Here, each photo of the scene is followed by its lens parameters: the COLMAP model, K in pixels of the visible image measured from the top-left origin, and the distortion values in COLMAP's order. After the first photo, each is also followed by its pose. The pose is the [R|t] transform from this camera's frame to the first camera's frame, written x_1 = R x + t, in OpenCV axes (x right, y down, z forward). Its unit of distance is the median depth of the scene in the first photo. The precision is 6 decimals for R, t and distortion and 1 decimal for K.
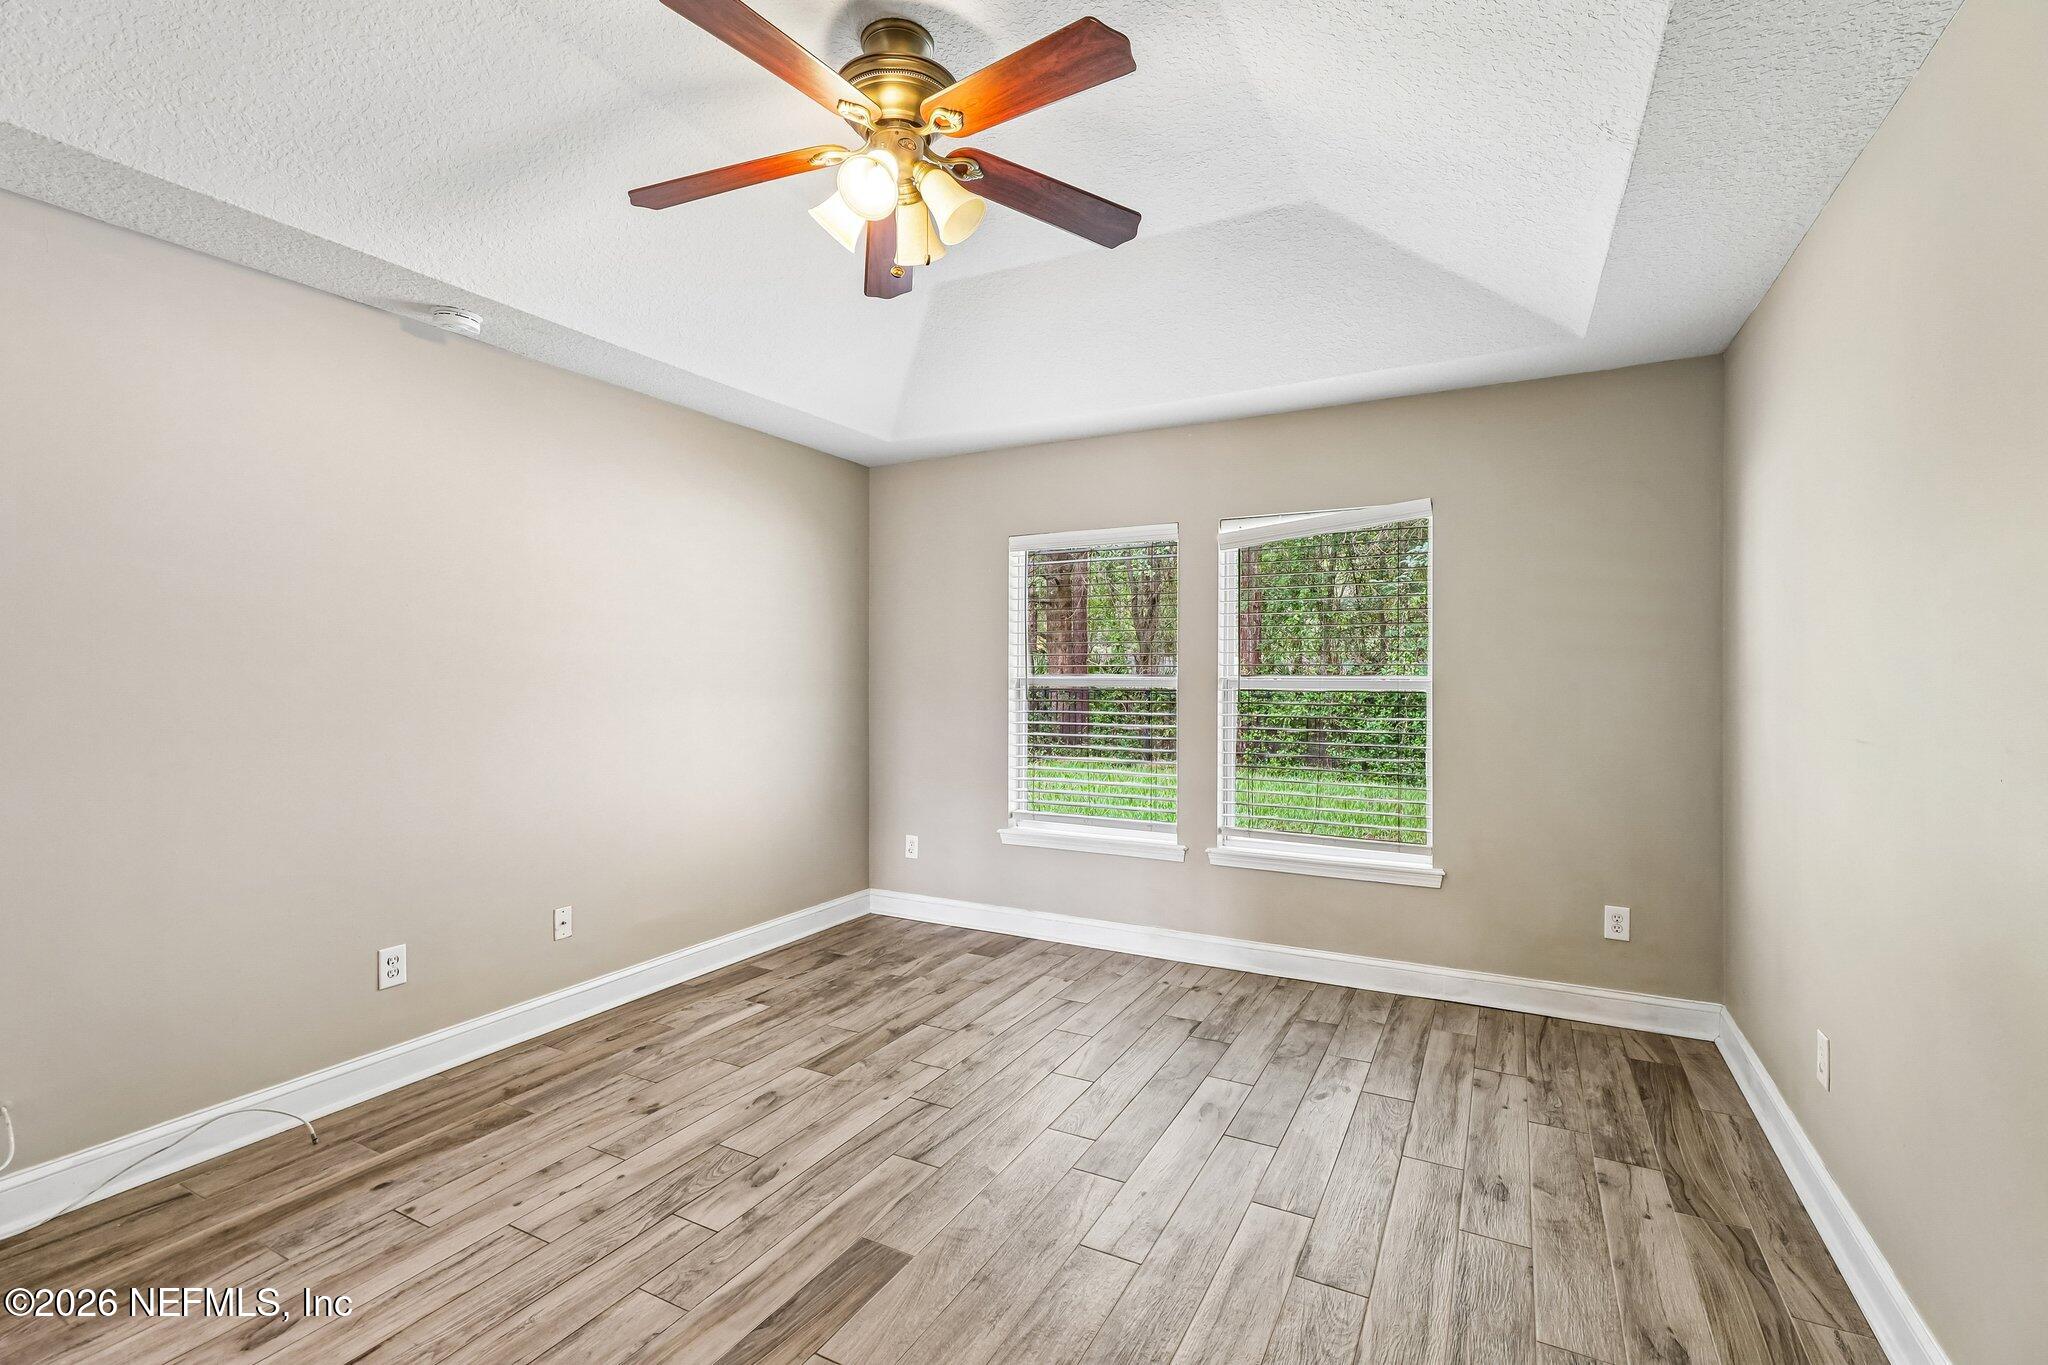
lens RADIAL K [[922.1, 0, 1019.6], [0, 922.1, 673.7], [0, 0, 1]] dist [0.001190, -0.000370]
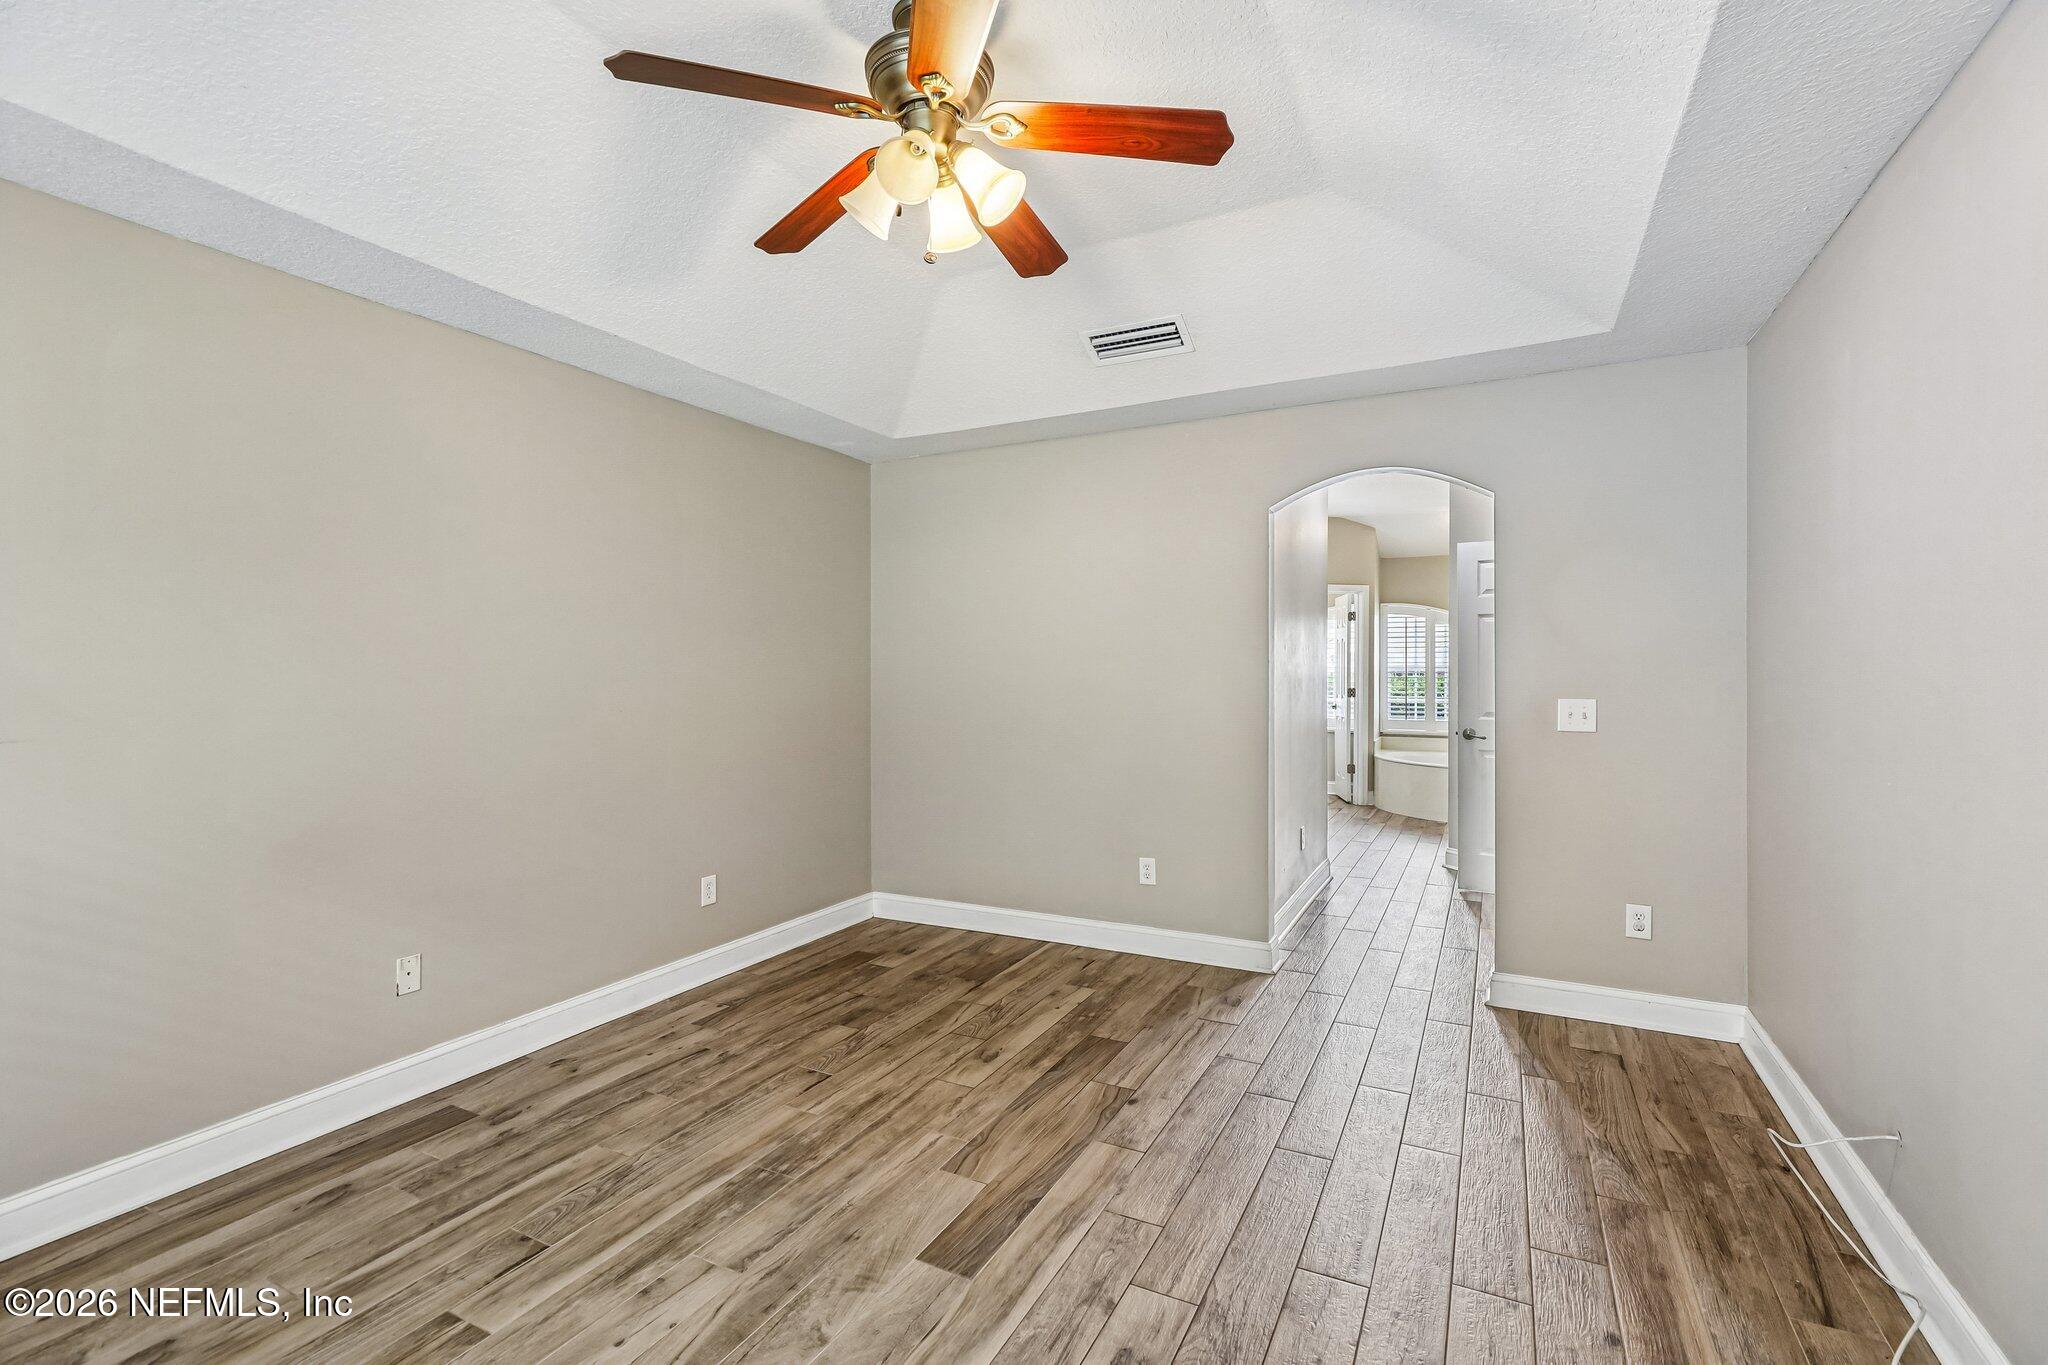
lens RADIAL K [[922.1, 0, 1019.6], [0, 922.1, 673.7], [0, 0, 1]] dist [0.001190, -0.000370]
pose [[-0.999928, 0.004311, -0.011241, -0.134736], [0.004240, 0.999971, 0.006401, -0.003306], [0.011268, 0.006353, -0.999916, 1.223126]]
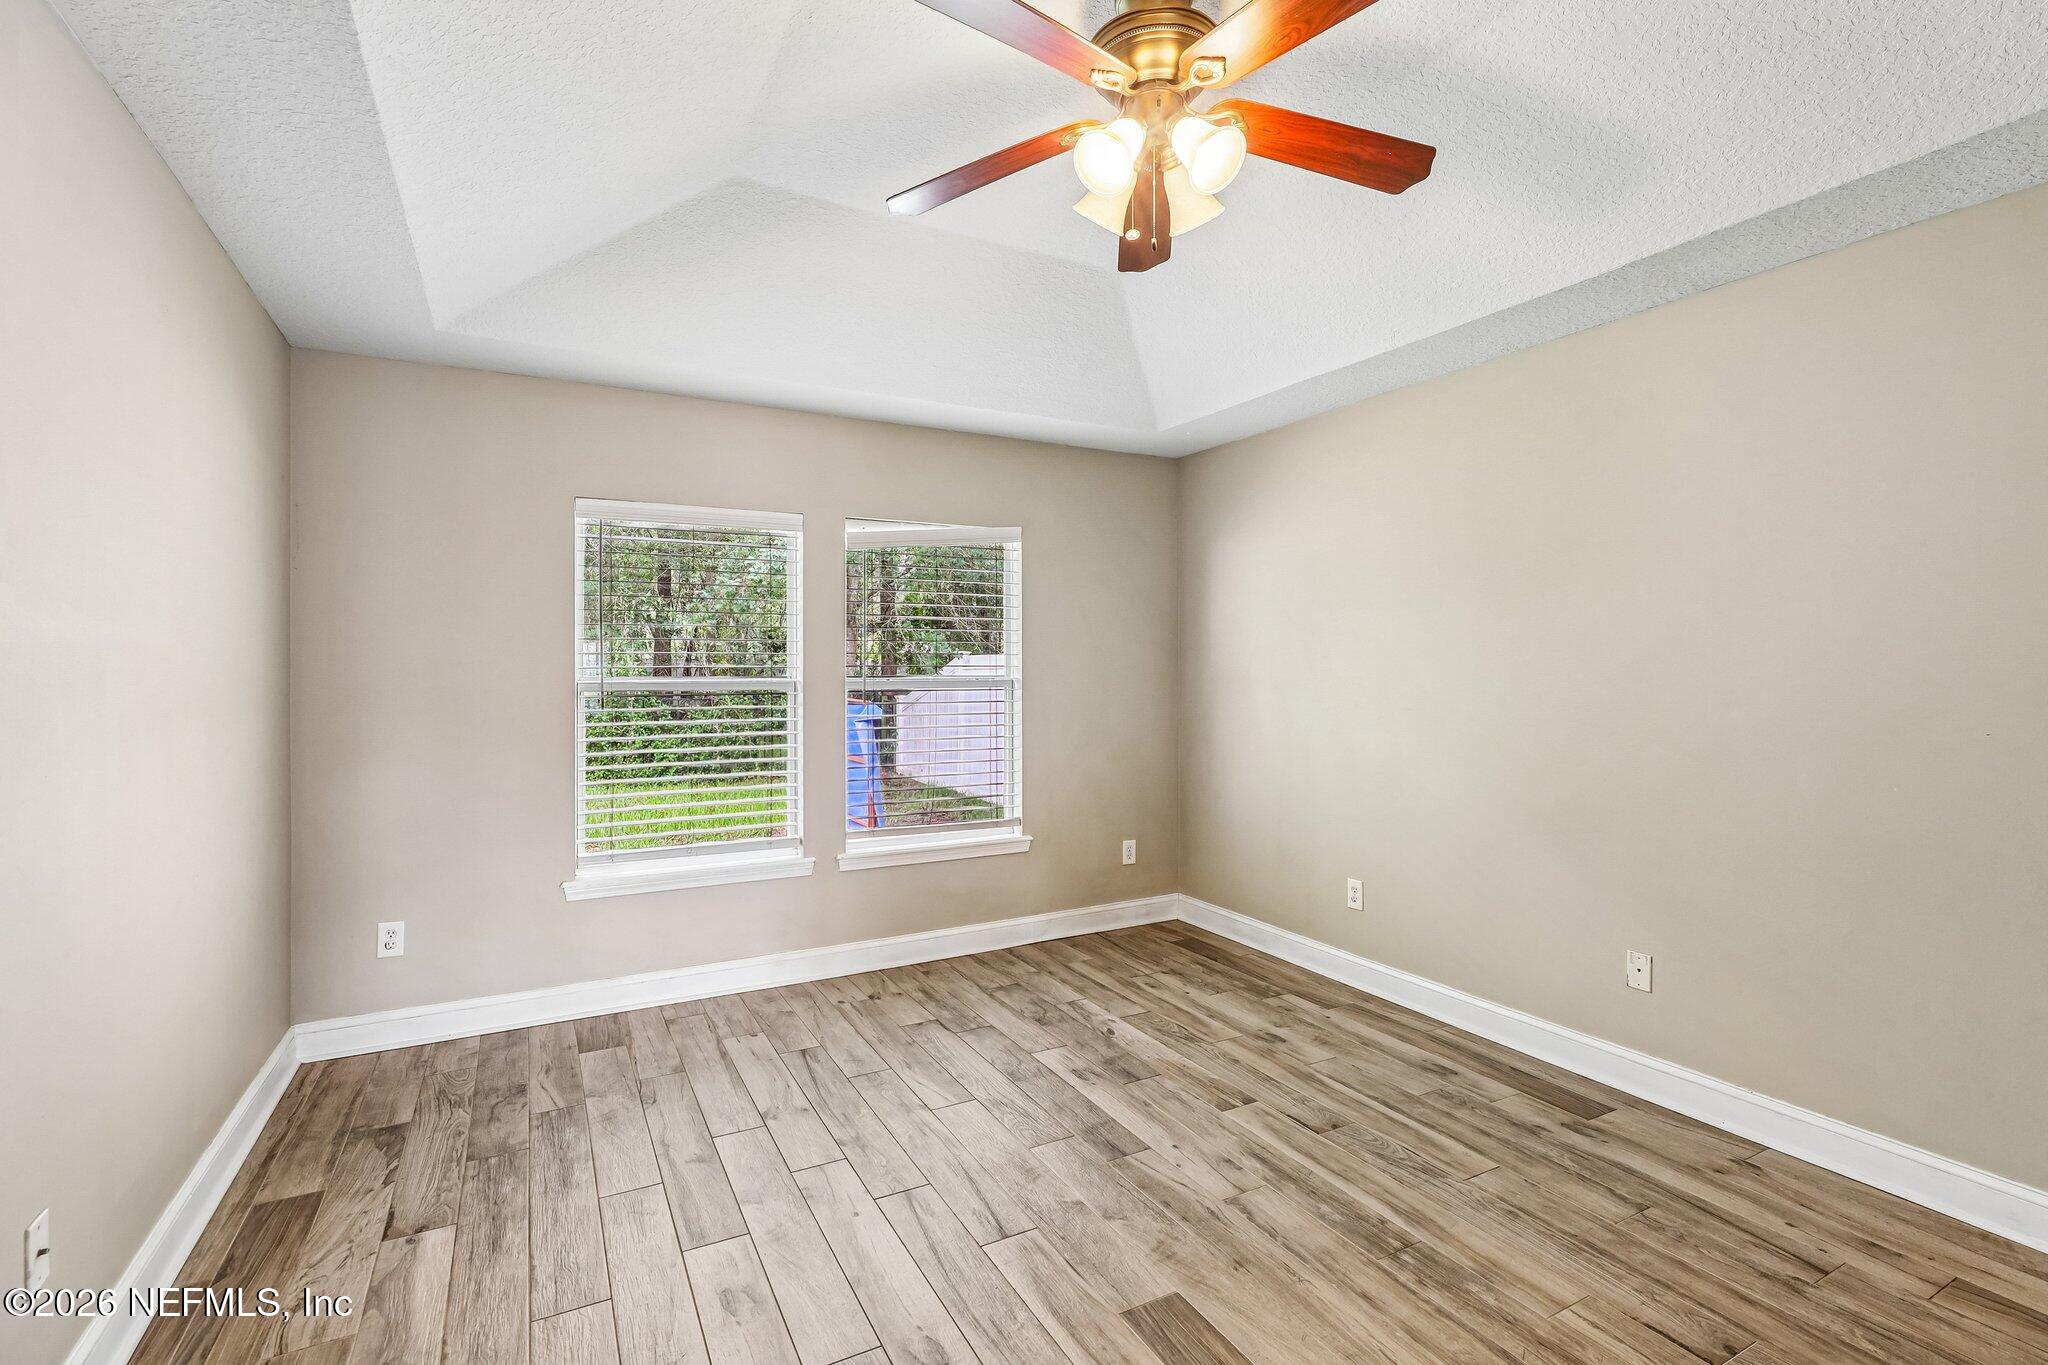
lens RADIAL K [[922.1, 0, 1019.6], [0, 922.1, 673.7], [0, 0, 1]] dist [0.001190, -0.000370]
pose [[0.551402, -0.004796, 0.834226, -0.610273], [0.004274, 0.999987, 0.002925, -0.004732], [-0.834229, 0.001952, 0.551415, 0.374136]]
